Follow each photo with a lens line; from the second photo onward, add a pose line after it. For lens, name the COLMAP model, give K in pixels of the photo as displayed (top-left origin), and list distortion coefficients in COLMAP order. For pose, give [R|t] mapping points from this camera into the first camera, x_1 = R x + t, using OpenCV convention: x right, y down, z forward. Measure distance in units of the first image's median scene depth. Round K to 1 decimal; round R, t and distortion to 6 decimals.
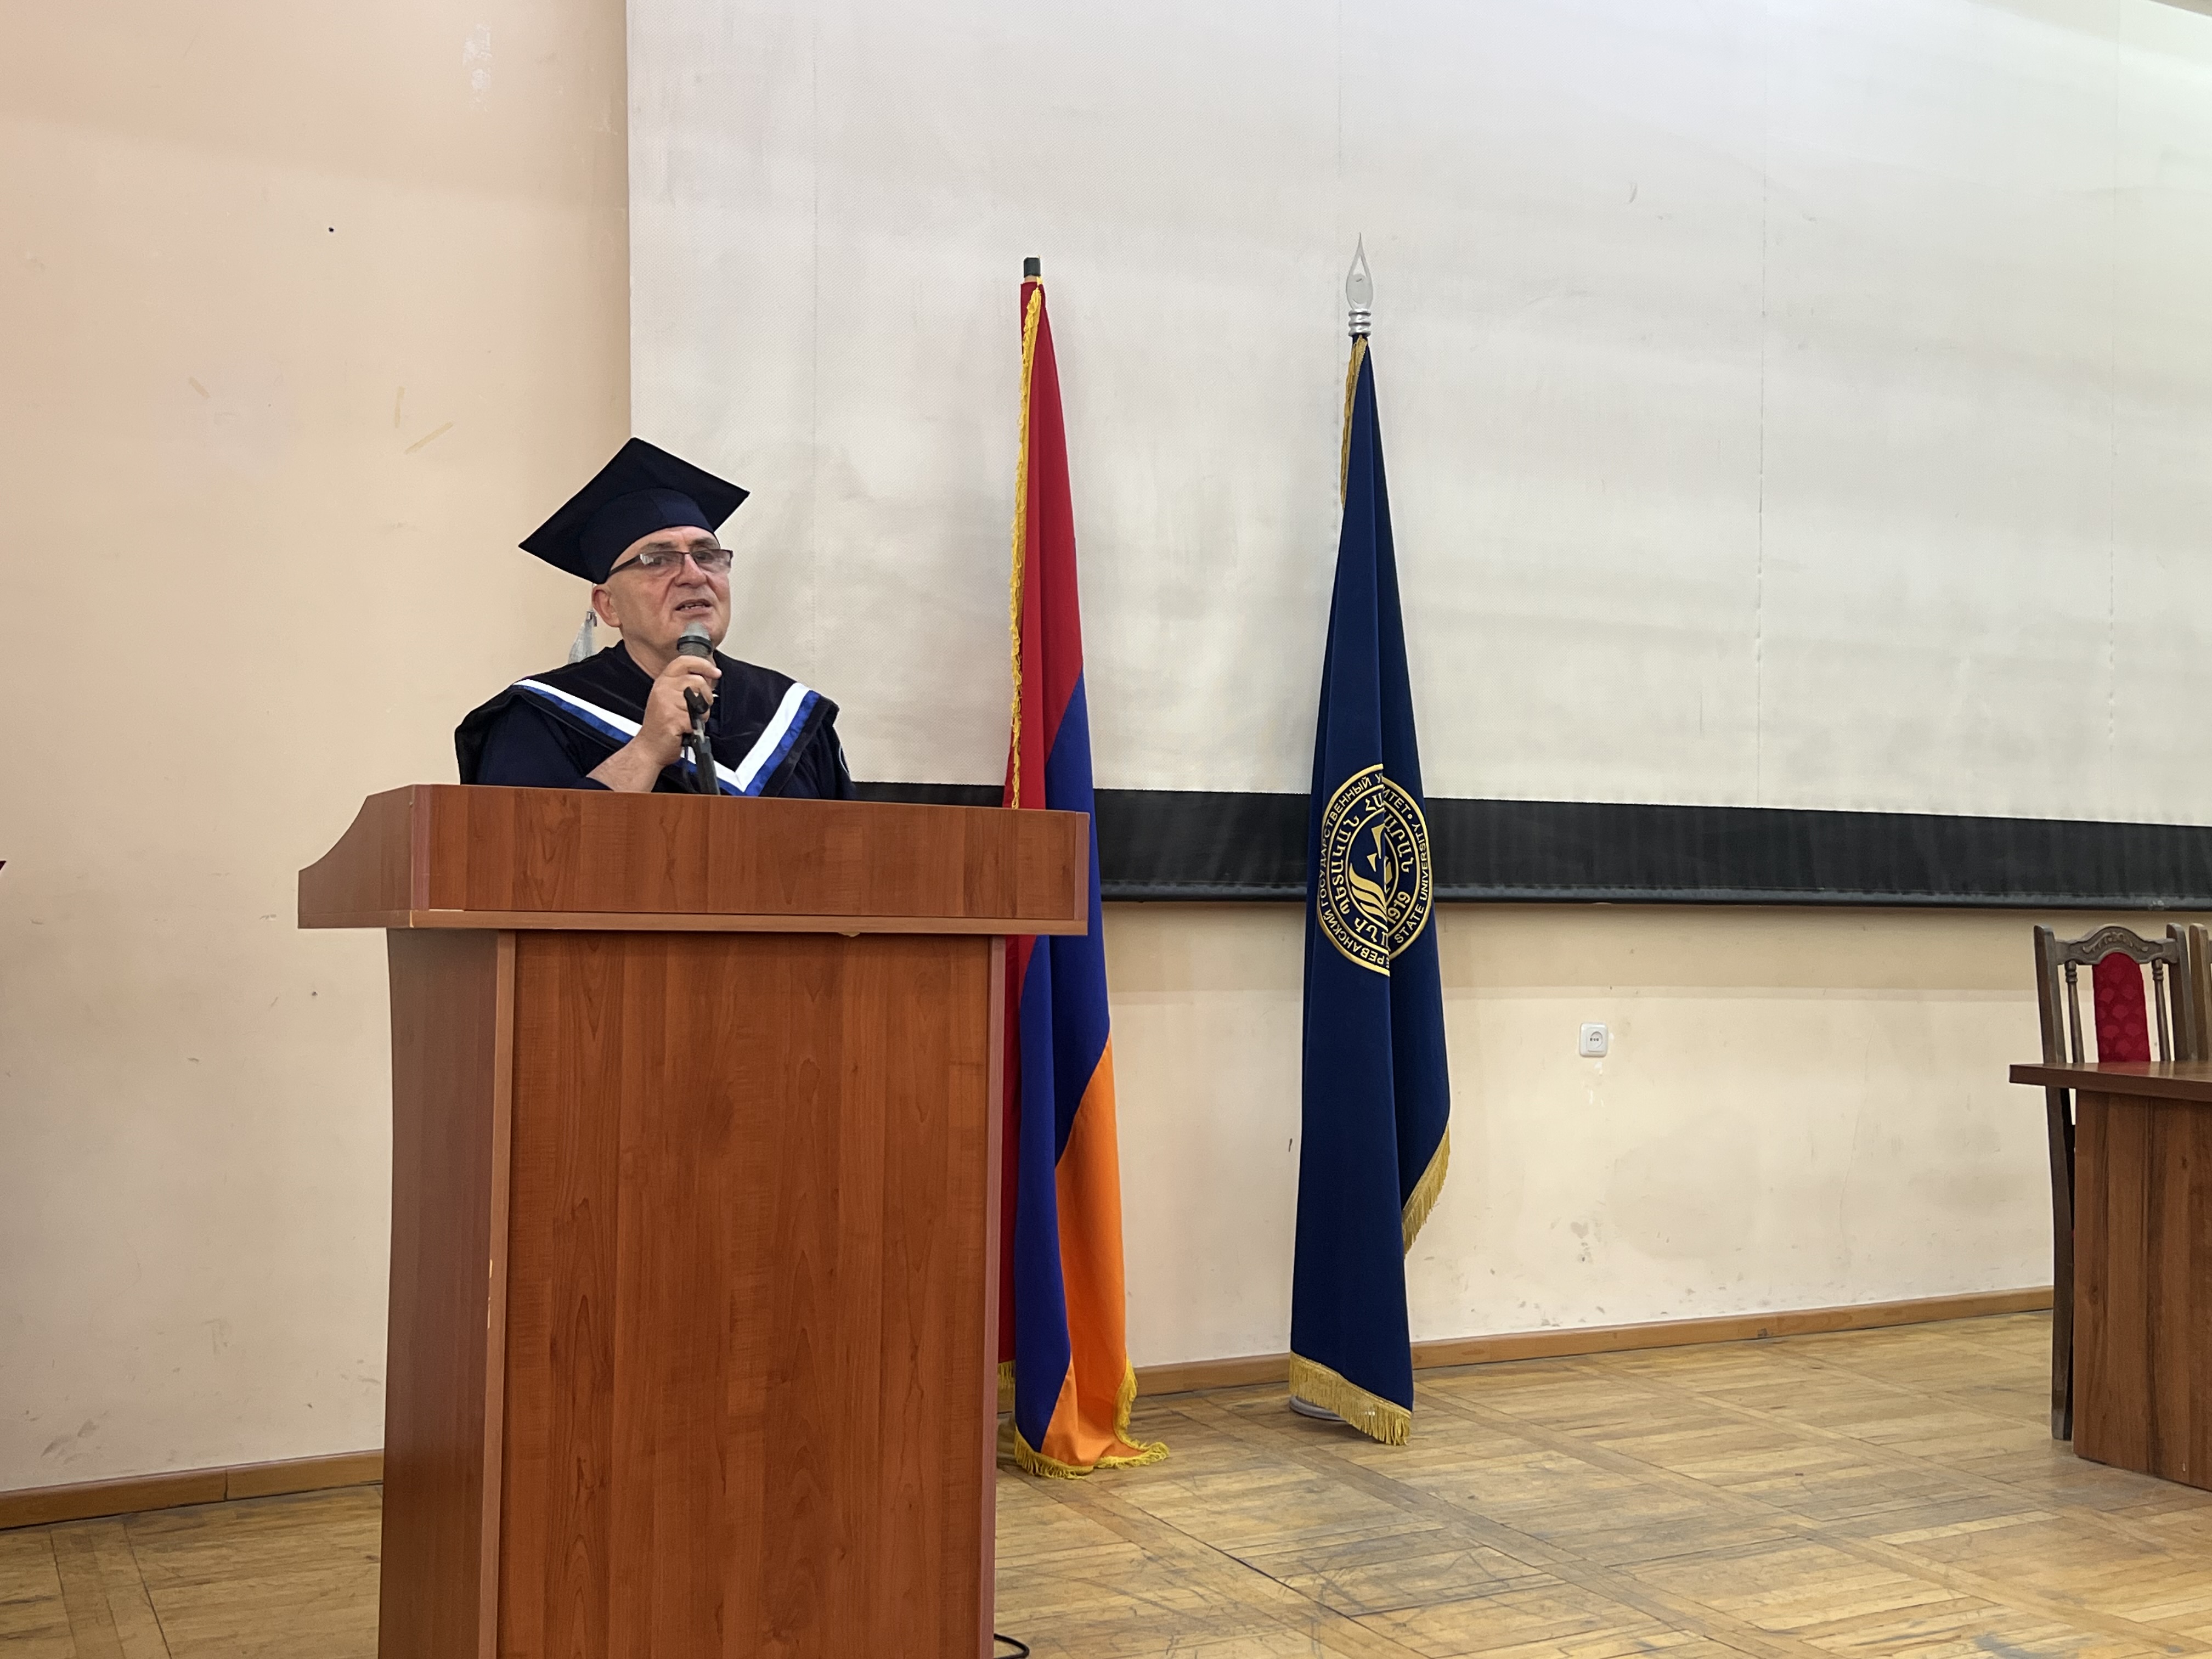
lens RADIAL K [[2337.6, 0, 1111.5], [0, 2337.6, 842.4], [0, 0, 1]] dist [0.143364, -0.297576]
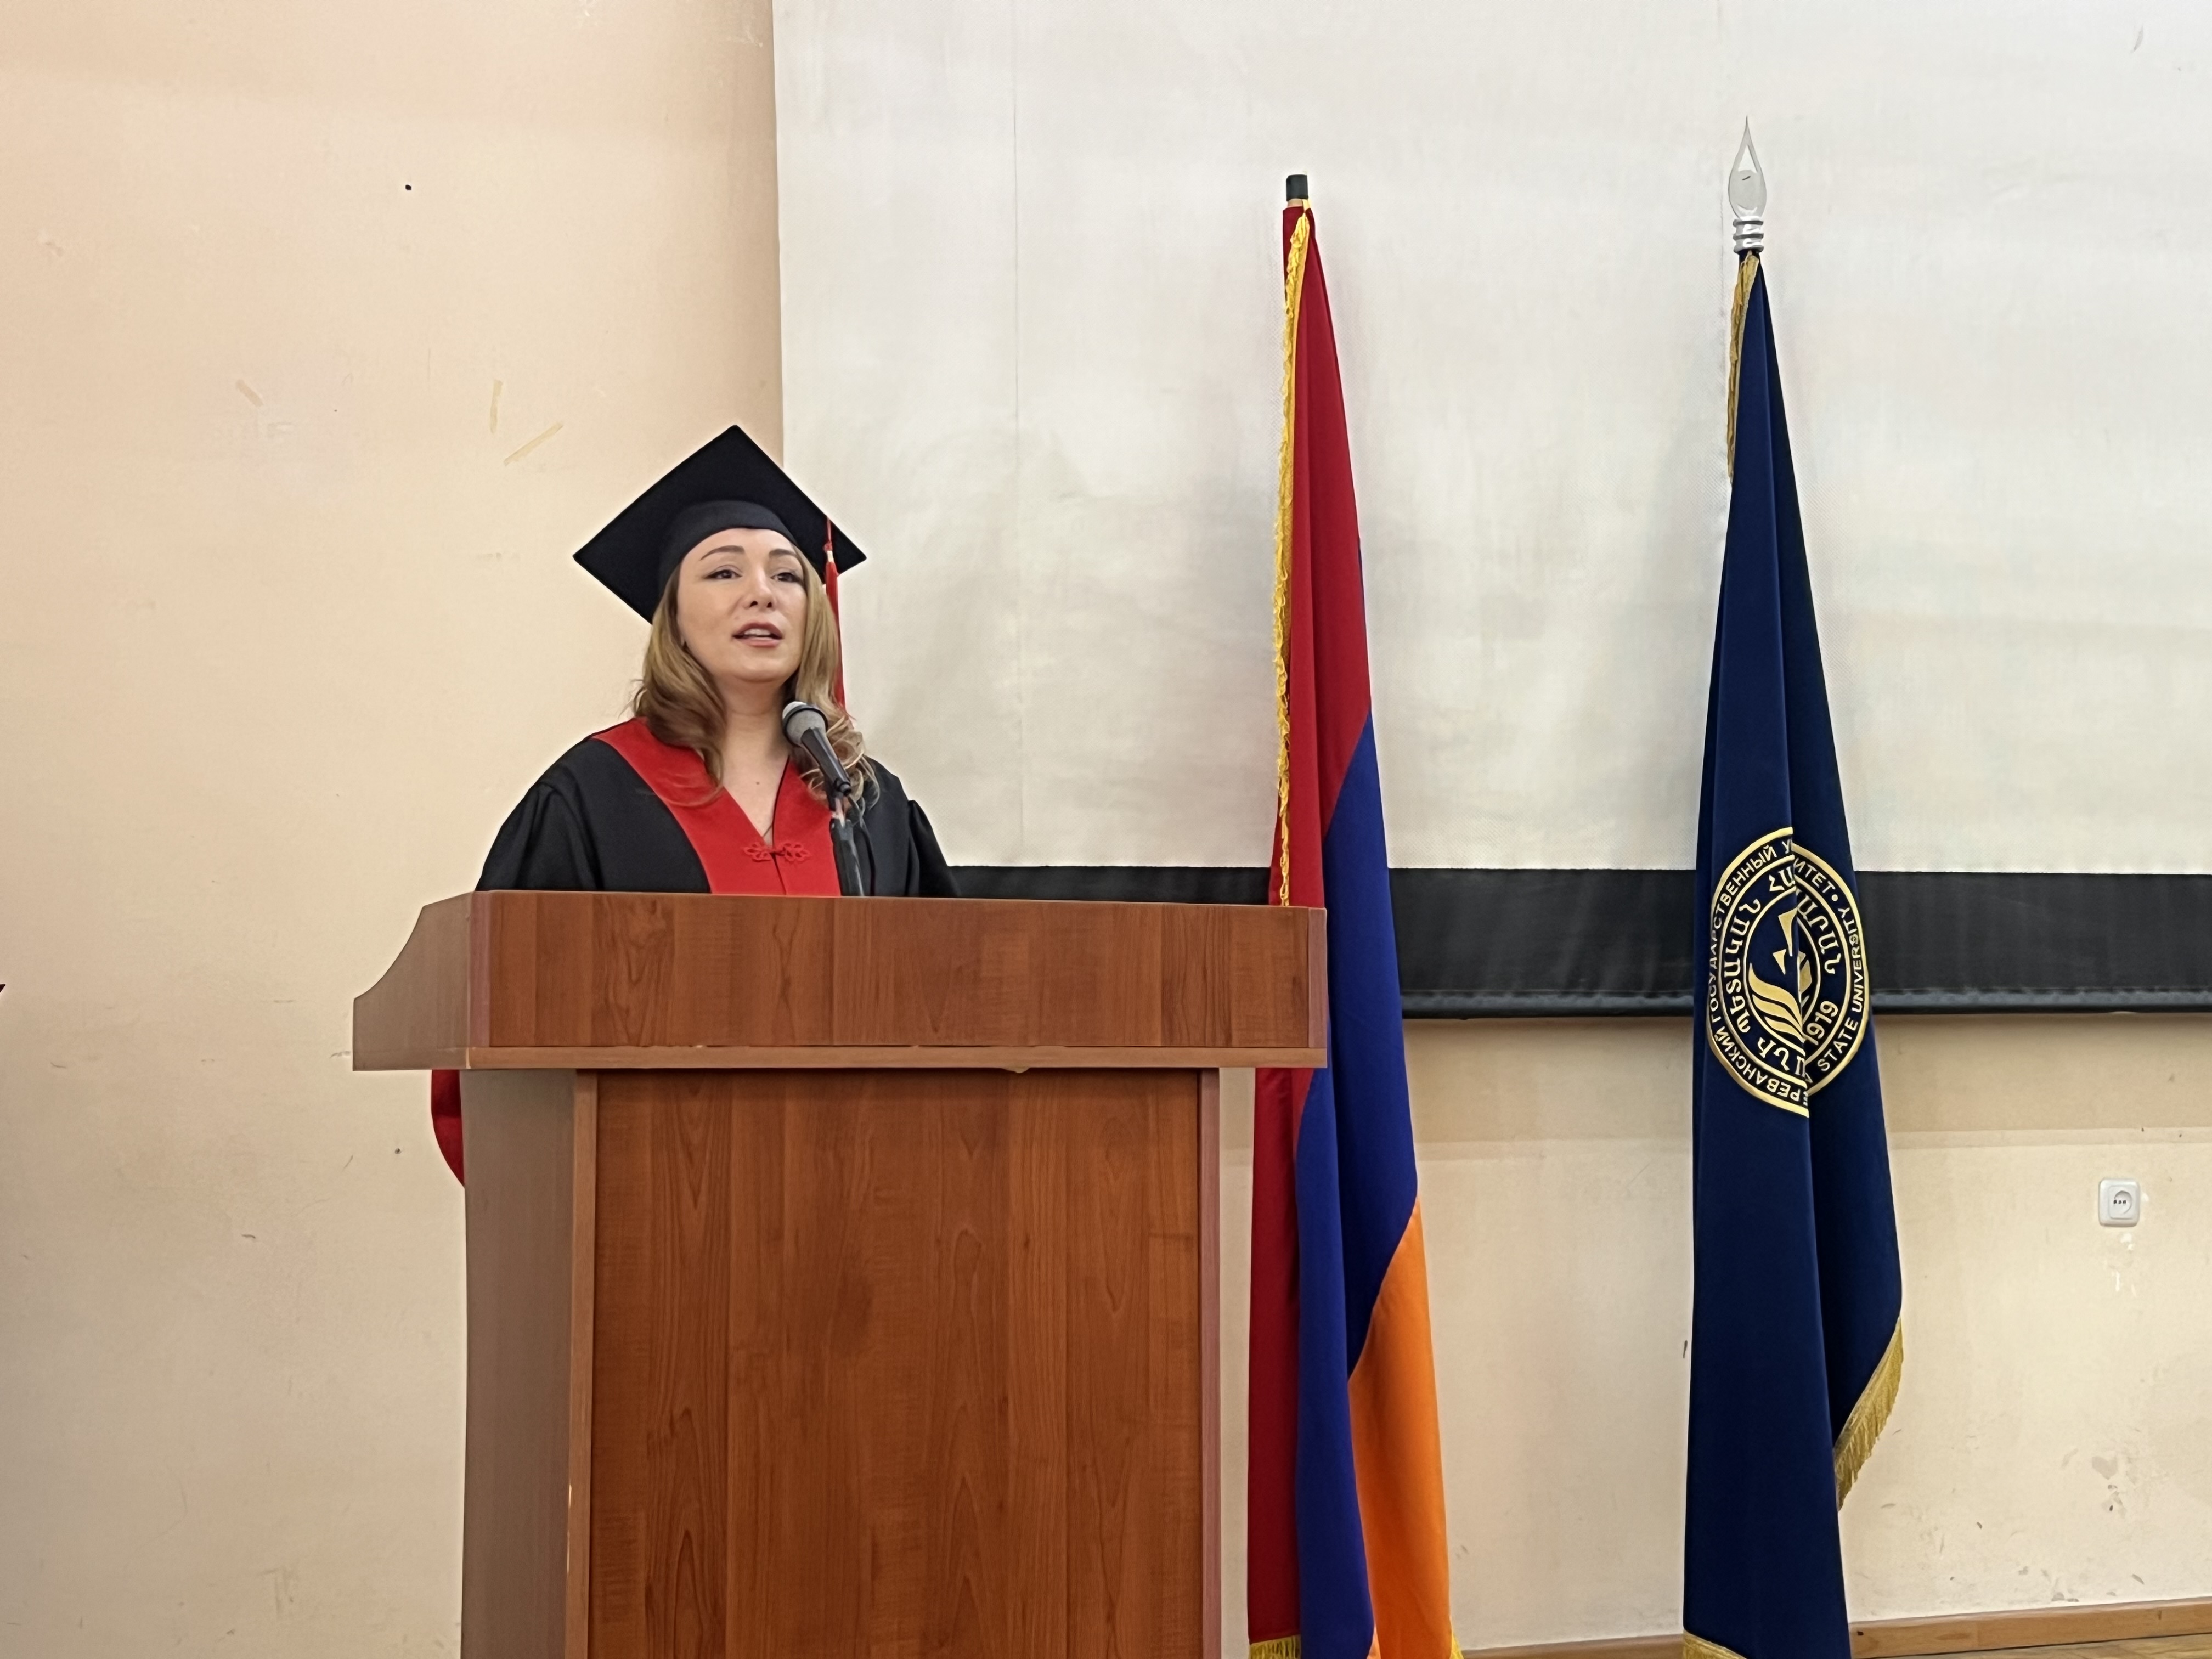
lens RADIAL K [[3226.3, 0, 1115.5], [0, 3226.3, 830.5], [0, 0, 1]] dist [0.232833, -0.856414]
pose [[0.991851, -0.021573, -0.125564, 0.035846], [0.017577, 0.999306, -0.032846, -0.002895], [0.126185, 0.030371, 0.991542, -0.043867]]
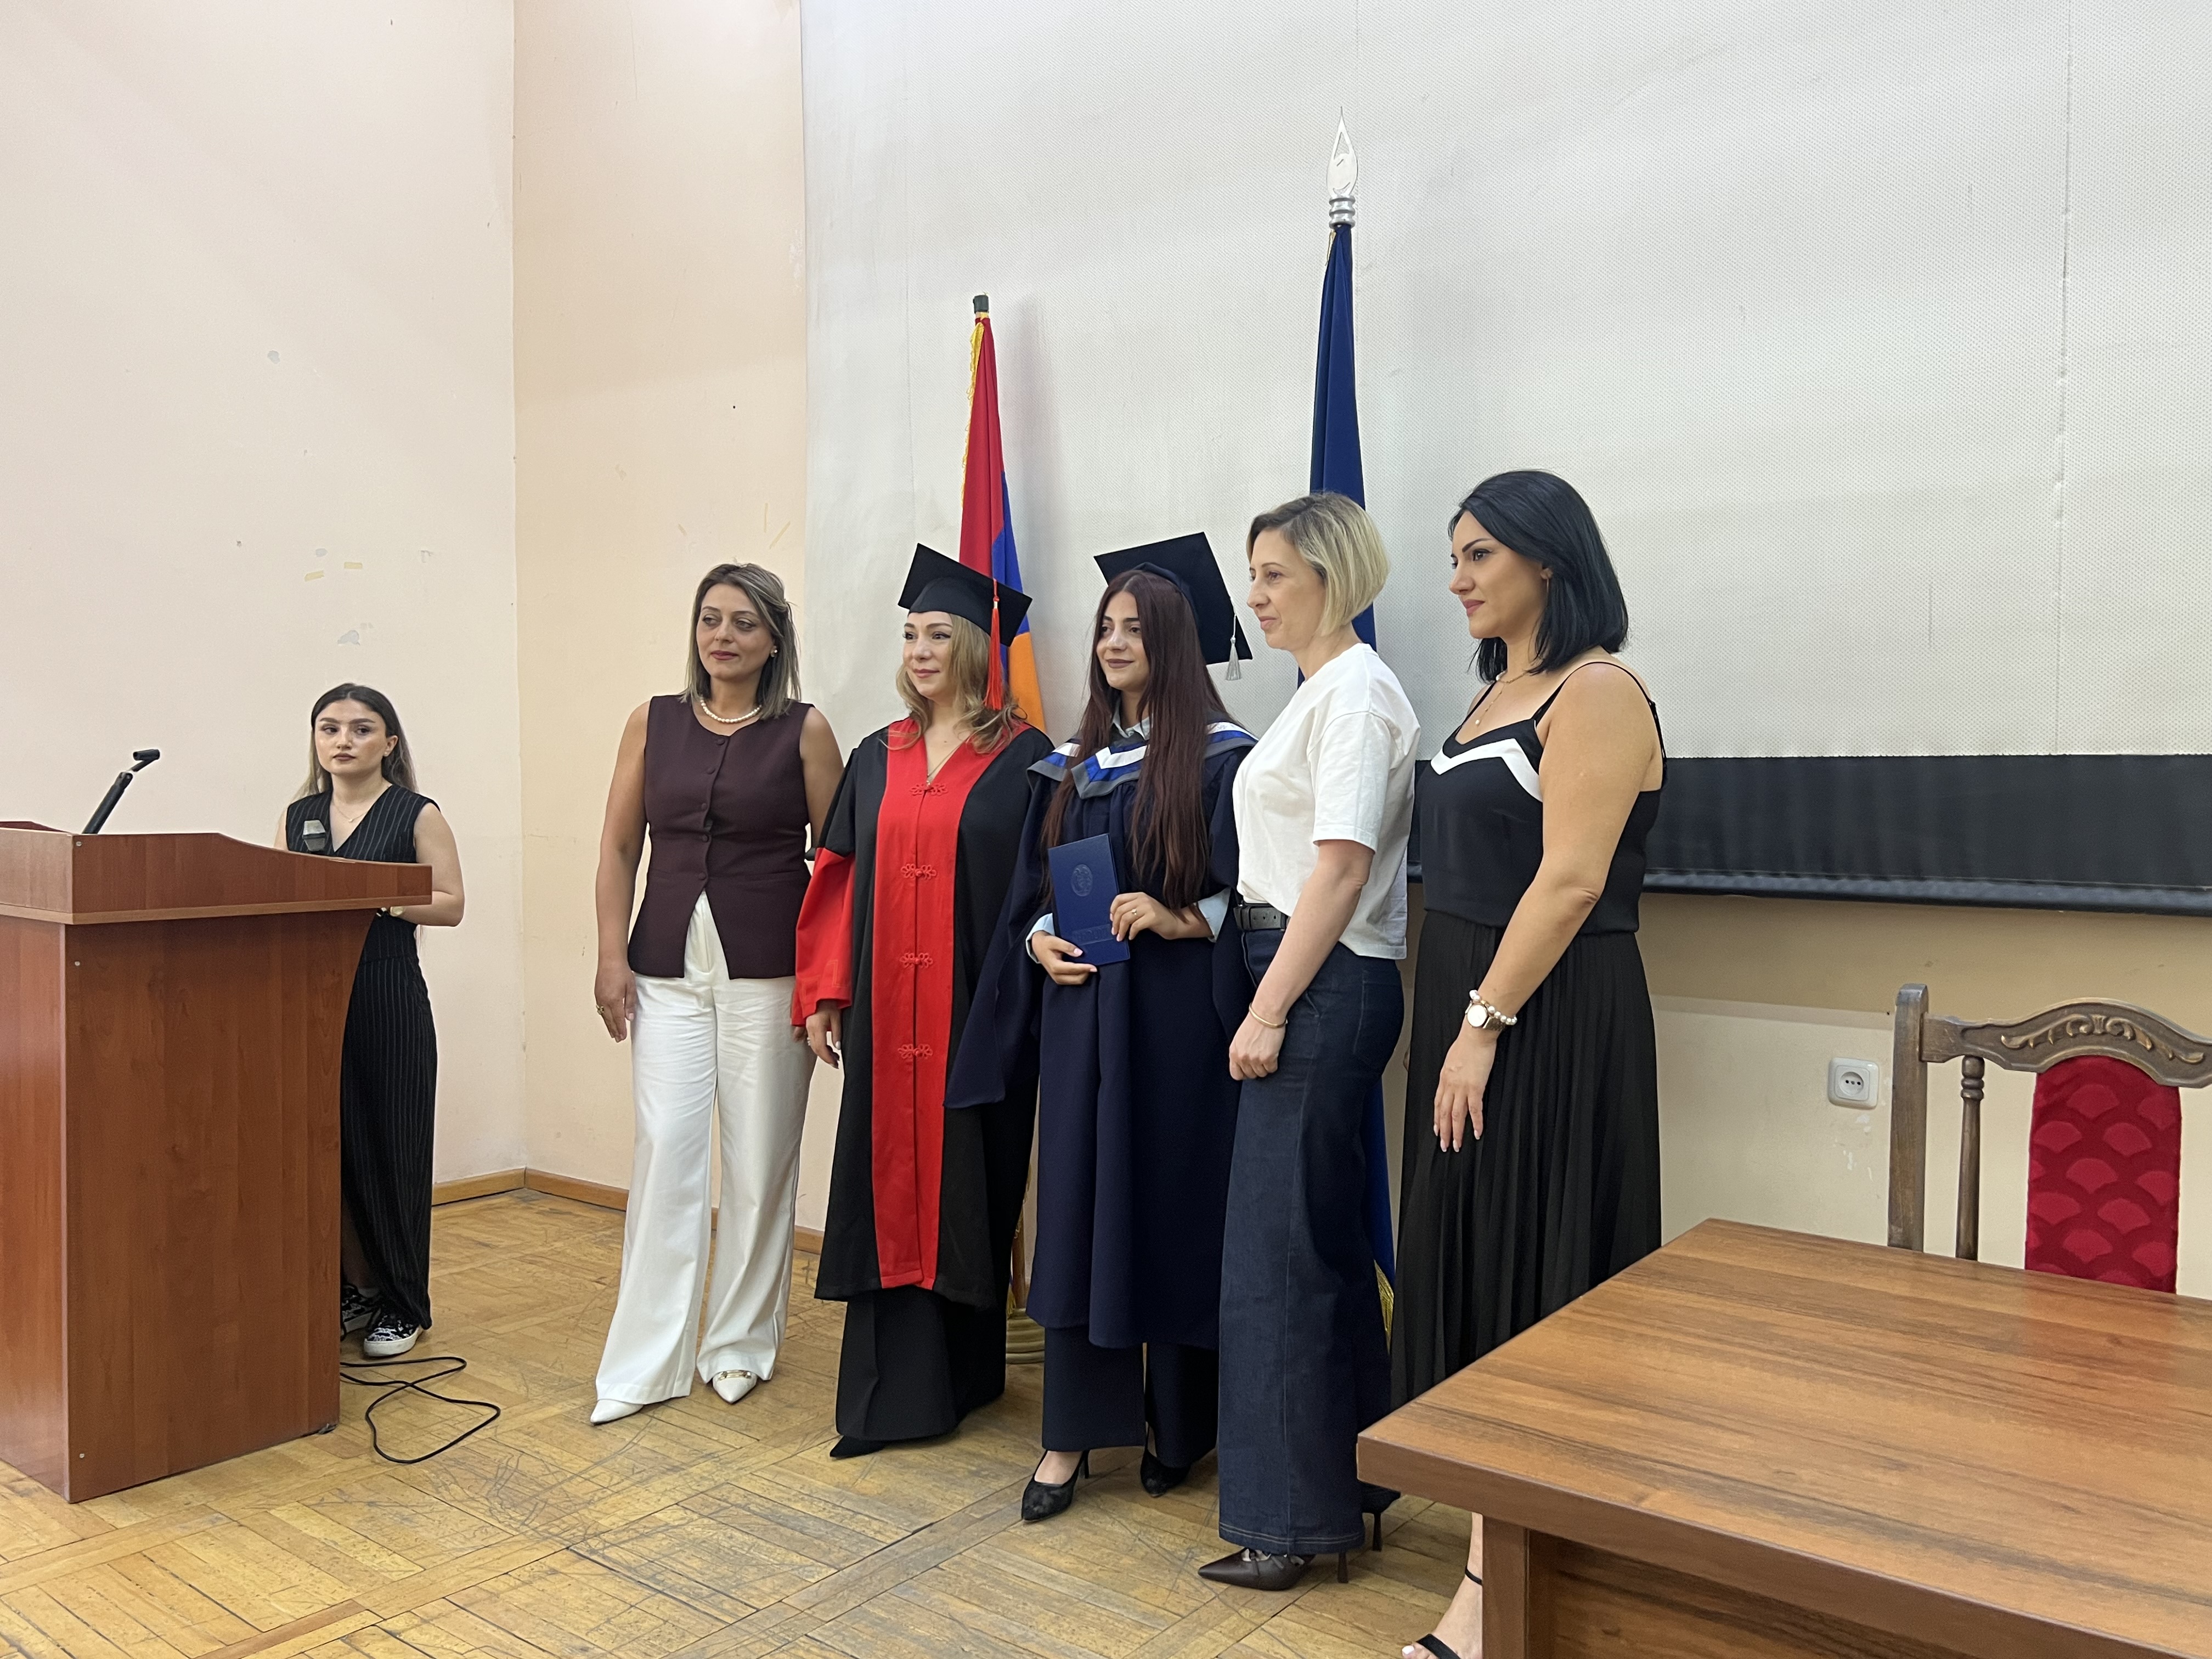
lens RADIAL K [[1734.9, 0, 1106.0], [0, 1734.9, 829.5], [0, 0, 1]] dist [0.004310, 0.000592]
pose [[0.405315, 0.020371, -0.913950, 0.740187], [0.026757, 0.999059, 0.034134, -0.021604], [0.913786, -0.038290, 0.404388, 0.726973]]
